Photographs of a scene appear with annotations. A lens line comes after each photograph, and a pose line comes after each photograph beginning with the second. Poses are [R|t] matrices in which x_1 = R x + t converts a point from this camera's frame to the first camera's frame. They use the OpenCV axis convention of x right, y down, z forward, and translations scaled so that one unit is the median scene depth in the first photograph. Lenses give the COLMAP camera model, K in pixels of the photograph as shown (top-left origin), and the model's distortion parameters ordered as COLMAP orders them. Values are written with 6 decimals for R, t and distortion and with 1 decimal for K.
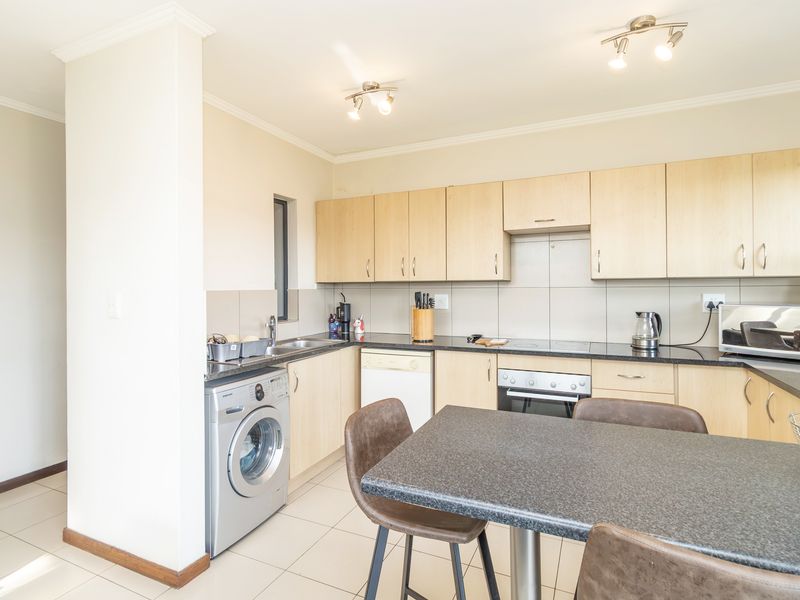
lens RADIAL K [[427.3, 0, 404.2], [0, 427.3, 287.0], [0, 0, 1]] dist [0.006522, 0.001173]
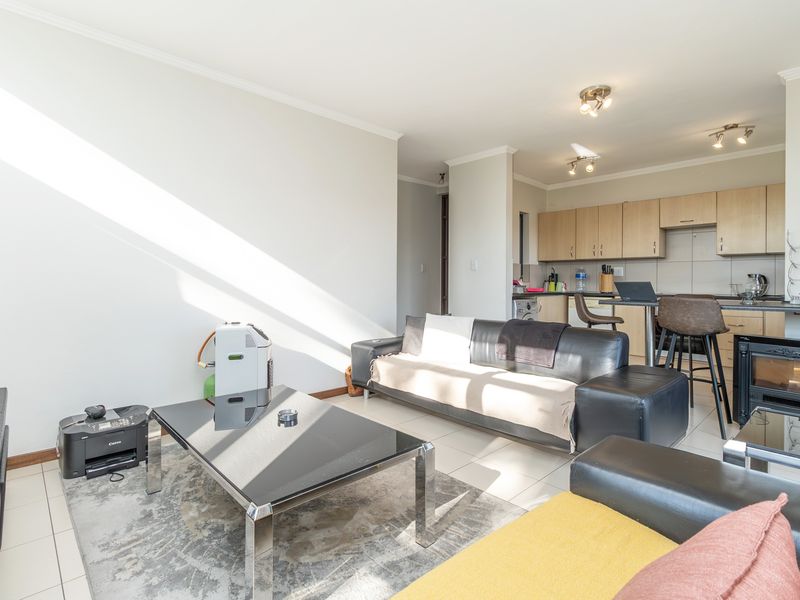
lens RADIAL K [[427.3, 0, 404.0], [0, 427.3, 281.3], [0, 0, 1]] dist [0.006522, 0.001173]
pose [[0.926828, 0.008204, -0.375397, -0.074635], [-0.003966, 0.999919, 0.012060, 0.068782], [0.375466, -0.009688, 0.926786, -1.023723]]
